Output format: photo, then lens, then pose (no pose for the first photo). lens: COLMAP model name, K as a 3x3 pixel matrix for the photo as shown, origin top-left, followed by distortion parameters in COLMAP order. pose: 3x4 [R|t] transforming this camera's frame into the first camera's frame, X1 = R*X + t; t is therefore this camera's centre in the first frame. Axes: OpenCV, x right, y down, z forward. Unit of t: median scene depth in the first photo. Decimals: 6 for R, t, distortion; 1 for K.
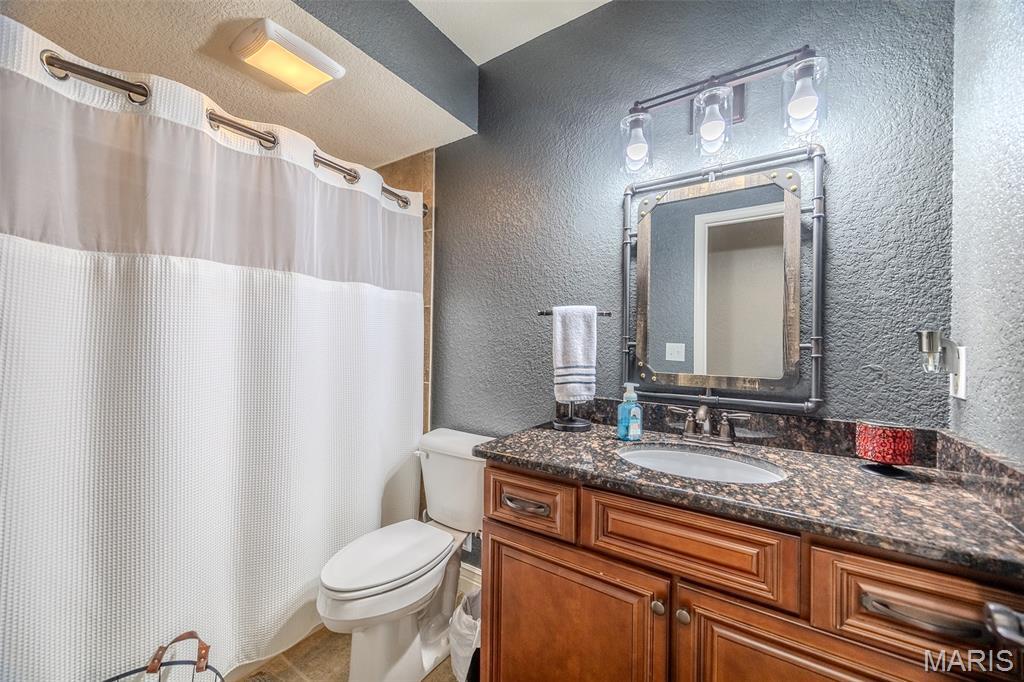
lens RADIAL K [[390.6, 0, 513.4], [0, 390.6, 340.1], [0, 0, 1]] dist [-0.001970, -0.000384]
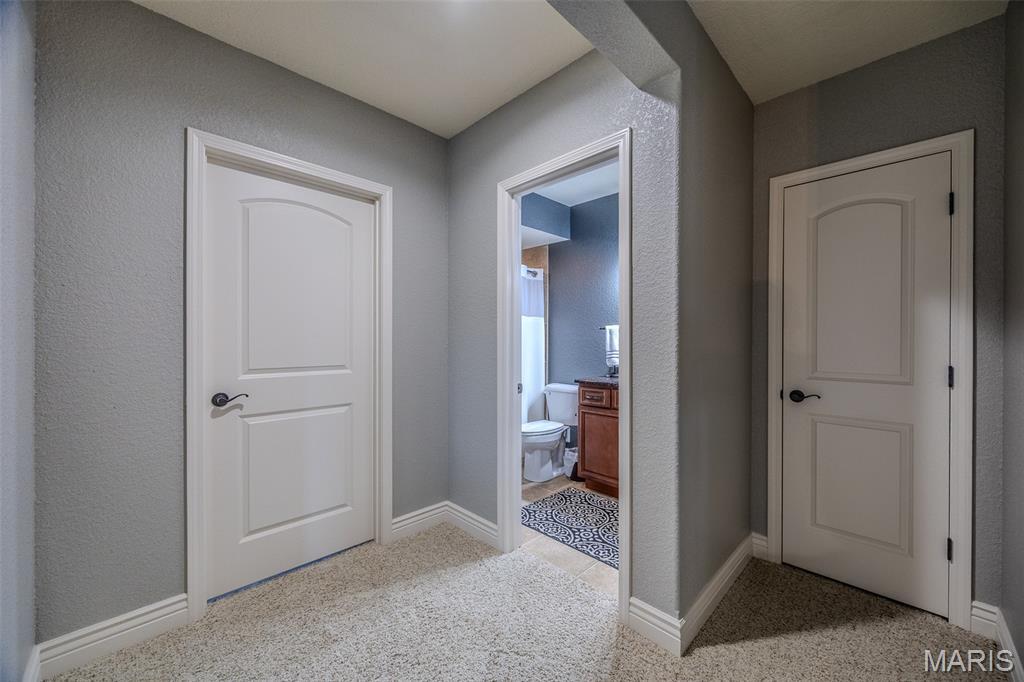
lens RADIAL K [[390.6, 0, 512.0], [0, 390.6, 339.7], [0, 0, 1]] dist [-0.001970, -0.000384]
pose [[0.978827, -0.015133, -0.204128, 0.026558], [0.016687, 0.999843, 0.005894, -0.024312], [0.204007, -0.009176, 0.978926, -1.381160]]
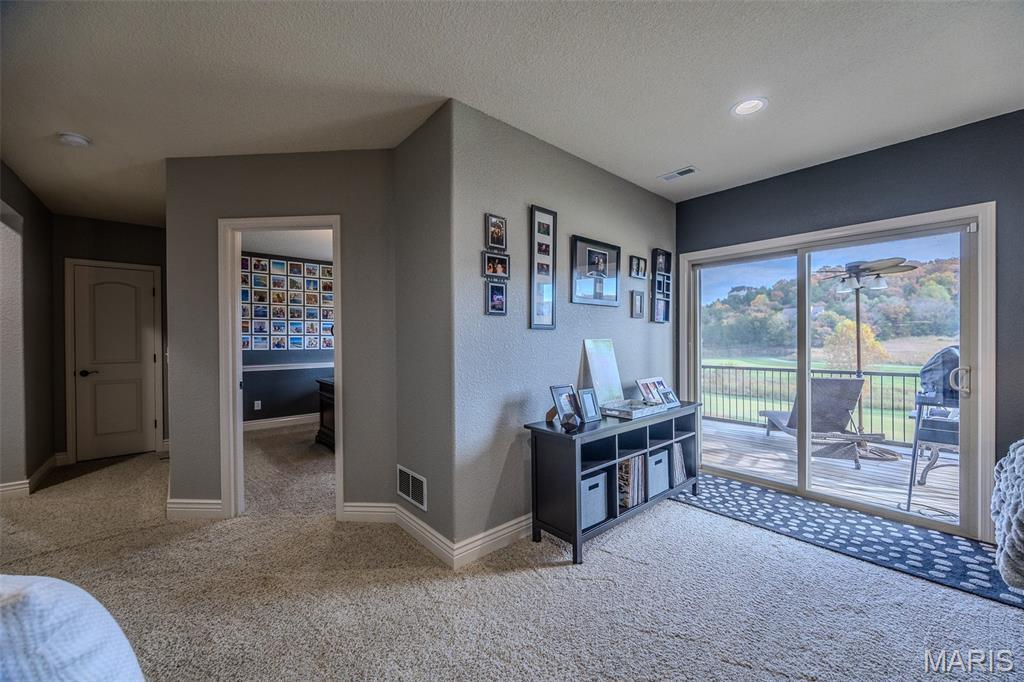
lens RADIAL K [[390.6, 0, 512.4], [0, 390.6, 342.4], [0, 0, 1]] dist [-0.001970, -0.000384]
pose [[0.261899, -0.024022, 0.964796, -1.167178], [0.007920, 0.999710, 0.022741, -0.055340], [-0.965063, 0.001686, 0.262014, -3.533393]]
